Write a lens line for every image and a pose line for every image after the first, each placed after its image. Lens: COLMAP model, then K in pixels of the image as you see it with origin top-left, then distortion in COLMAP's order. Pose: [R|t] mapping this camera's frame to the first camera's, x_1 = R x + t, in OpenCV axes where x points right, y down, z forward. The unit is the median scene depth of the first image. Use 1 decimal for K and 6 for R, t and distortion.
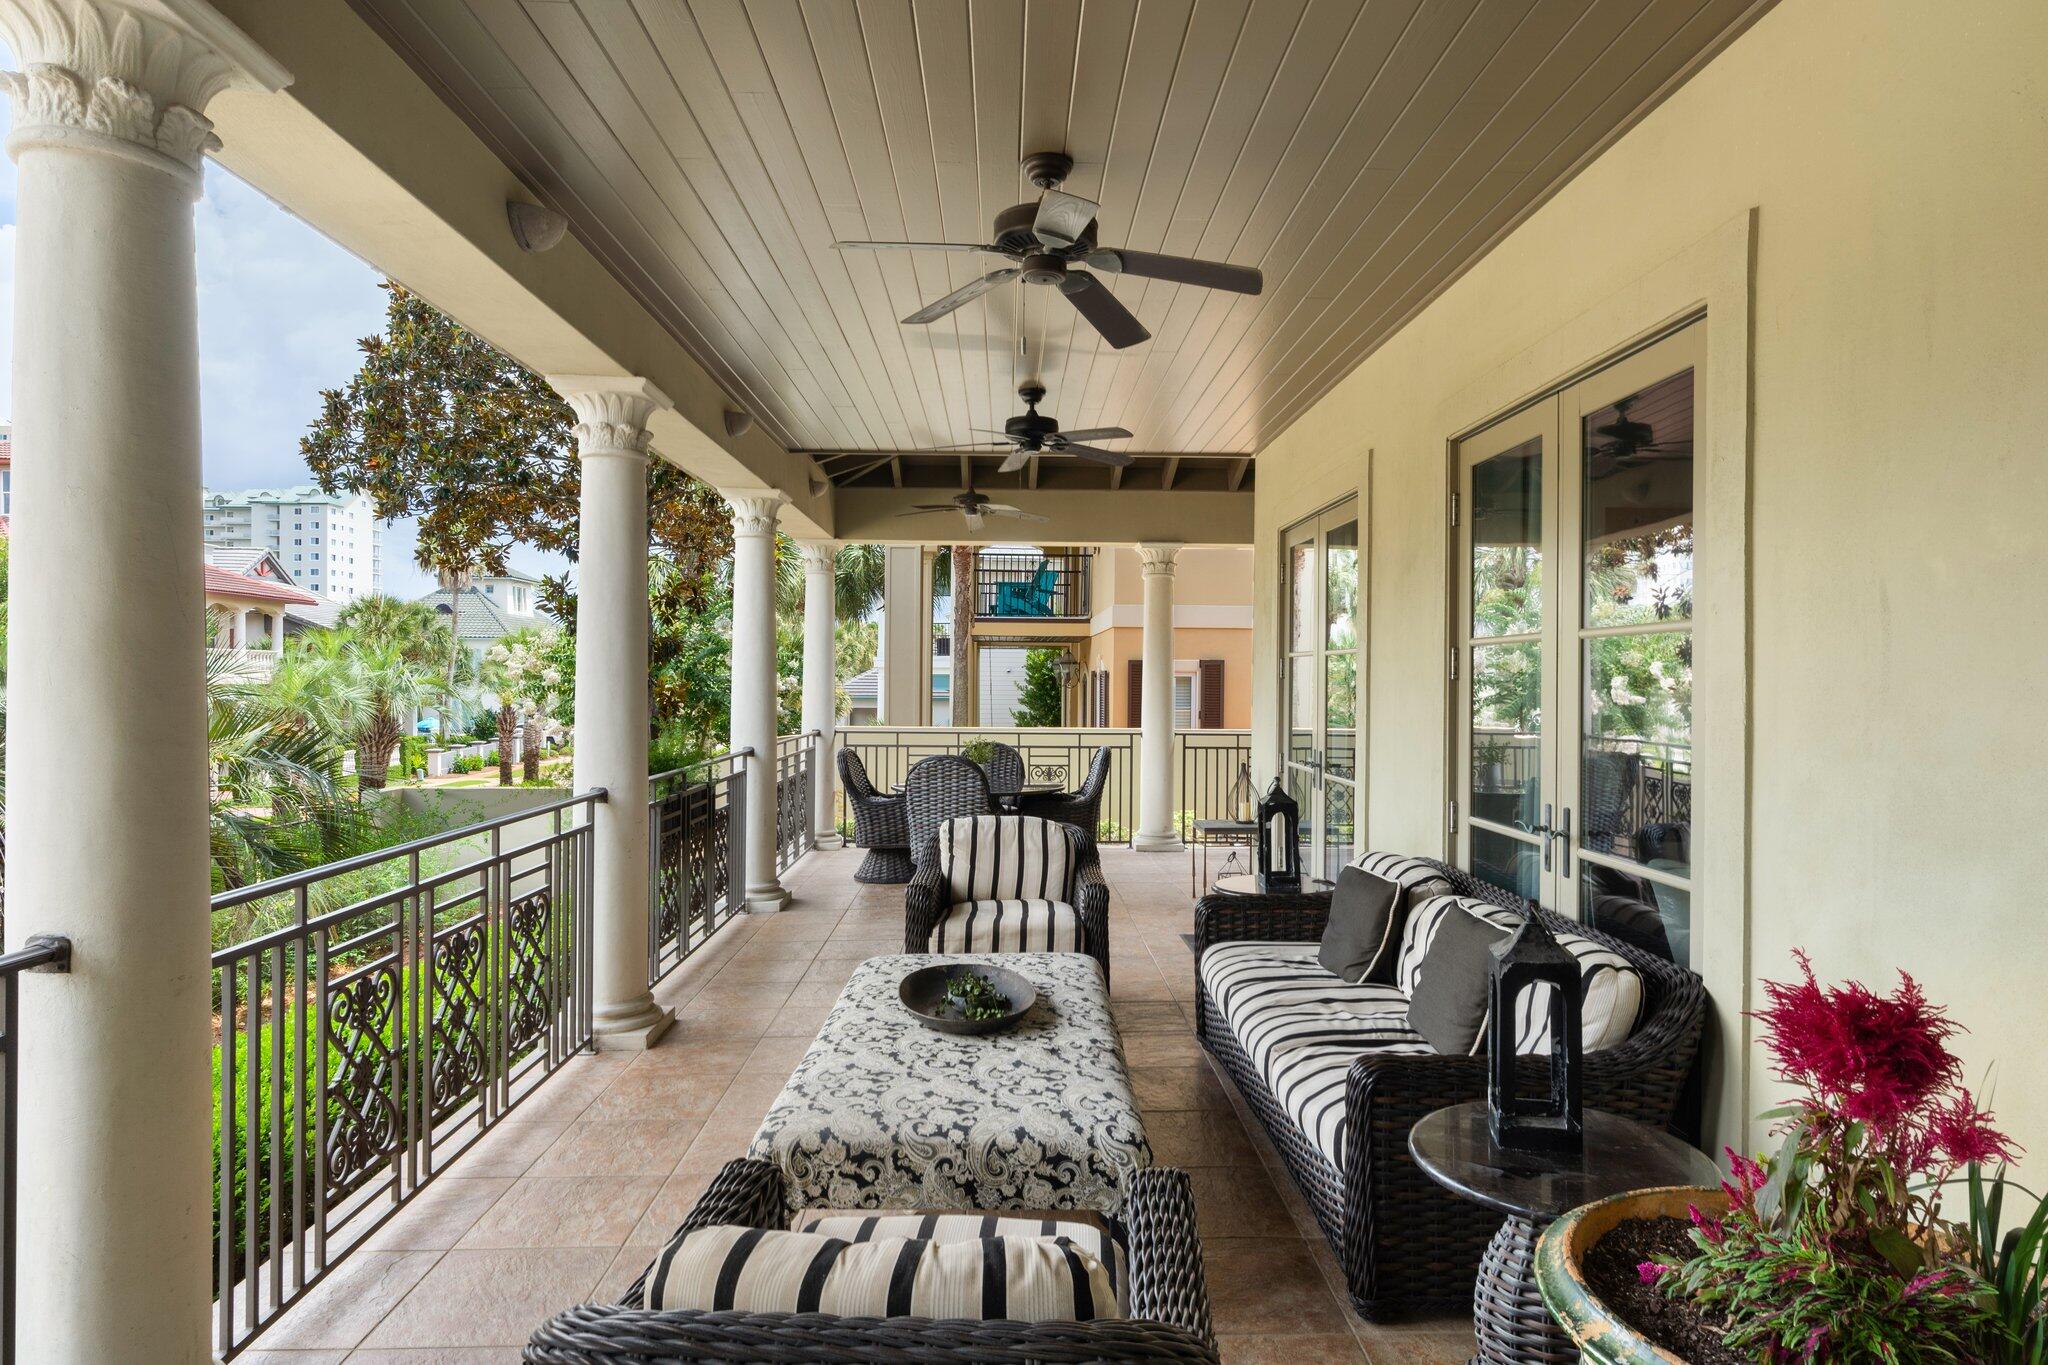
lens RADIAL K [[1174.1, 0, 1022.1], [0, 1174.1, 685.5], [0, 0, 1]] dist [-0.004499, -0.000291]
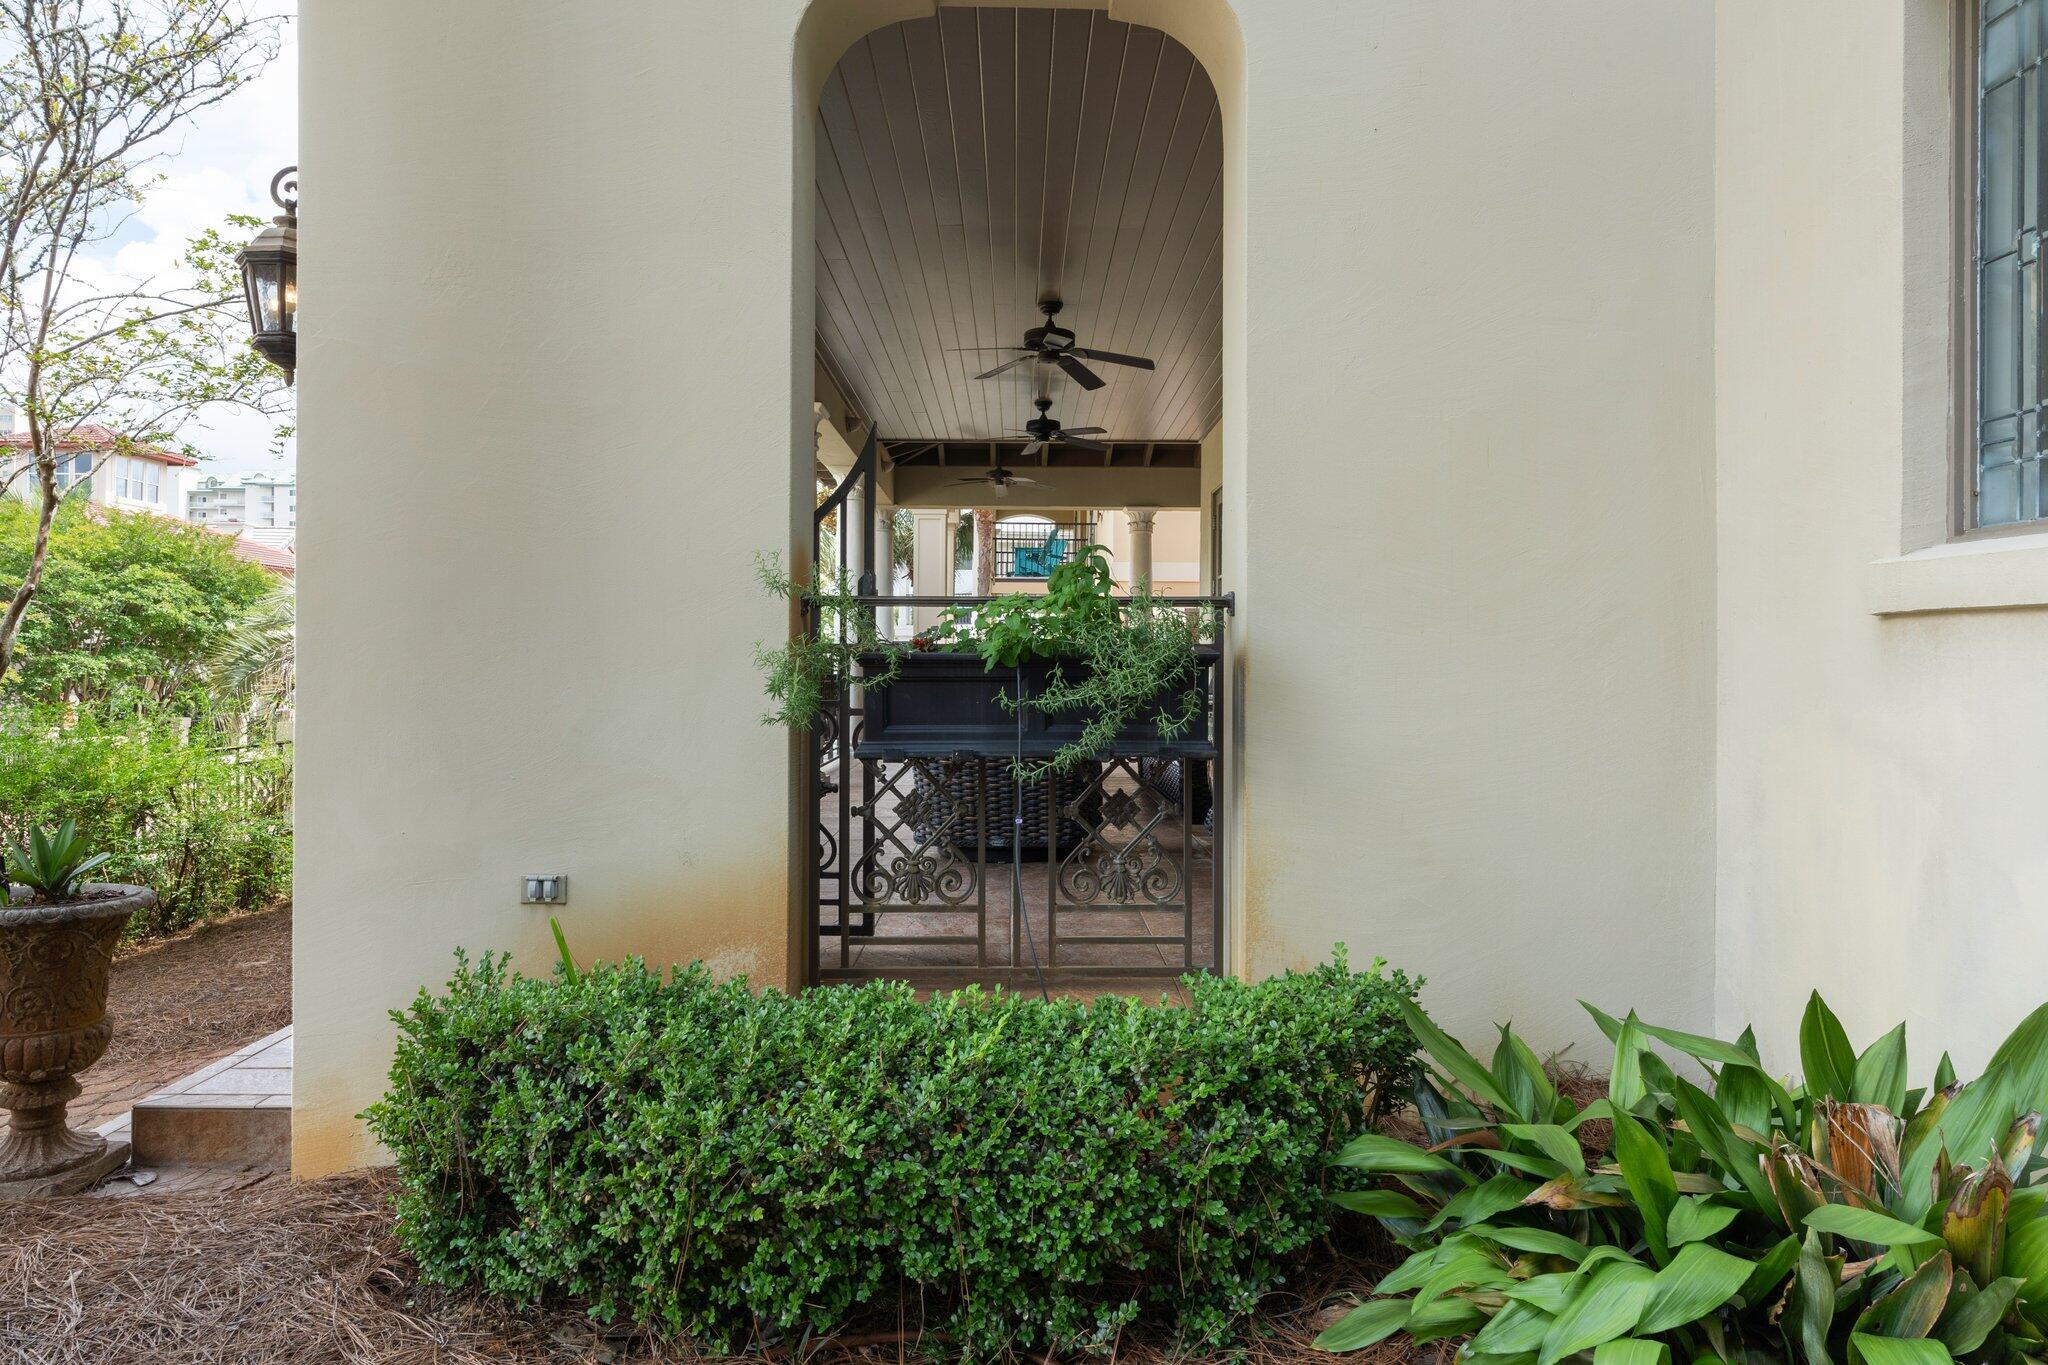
lens RADIAL K [[1239.8, 0, 1026.8], [0, 1239.8, 672.0], [0, 0, 1]] dist [0.002874, 0.000208]
pose [[0.999974, -0.003277, -0.006398, -0.002680], [0.003263, 0.999992, -0.002269, 0.073299], [0.006406, 0.002248, 0.999977, -0.430936]]
